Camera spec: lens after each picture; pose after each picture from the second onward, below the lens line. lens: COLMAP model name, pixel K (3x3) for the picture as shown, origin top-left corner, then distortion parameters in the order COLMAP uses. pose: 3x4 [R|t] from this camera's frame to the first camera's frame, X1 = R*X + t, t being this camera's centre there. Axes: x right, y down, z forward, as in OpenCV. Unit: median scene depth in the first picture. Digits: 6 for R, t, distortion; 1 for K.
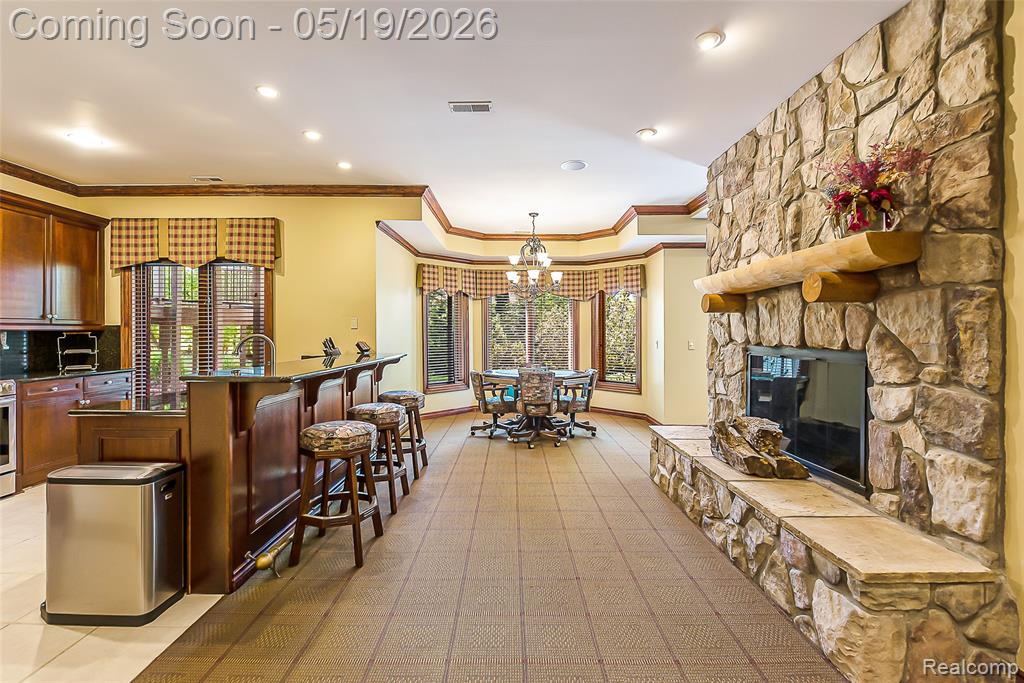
lens RADIAL K [[466.7, 0, 506.7], [0, 466.7, 344.8], [0, 0, 1]] dist [-0.009302, -0.000806]
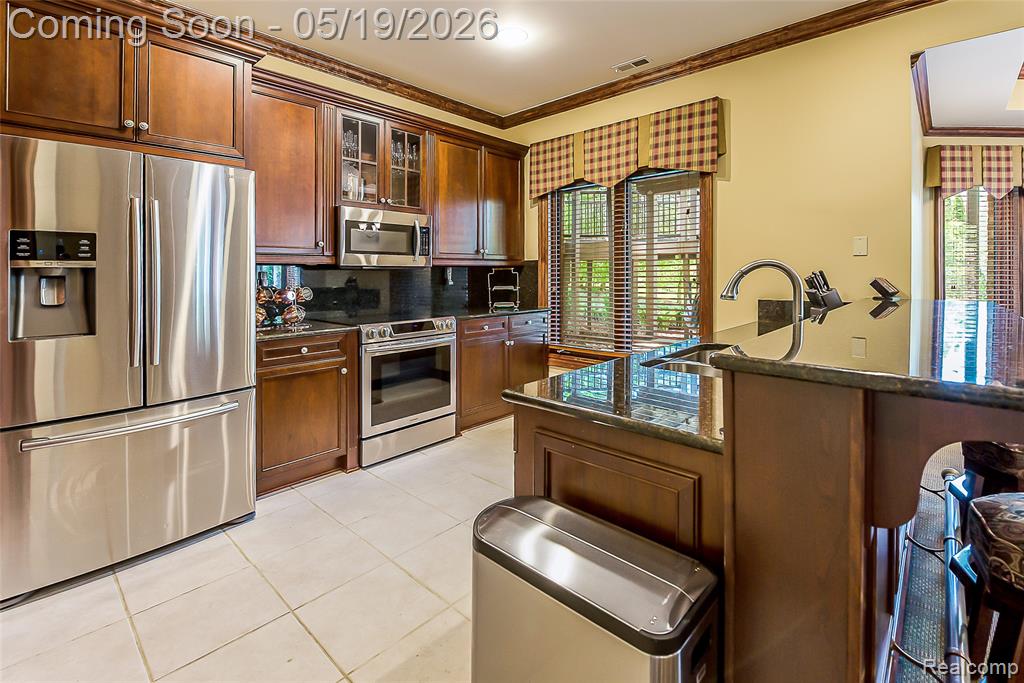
lens RADIAL K [[466.7, 0, 506.7], [0, 466.7, 344.8], [0, 0, 1]] dist [-0.009302, -0.000806]
pose [[0.744692, 0.093490, -0.660828, -0.244843], [-0.007634, 0.991269, 0.131636, 0.003274], [0.667365, -0.092984, 0.738903, 0.251150]]
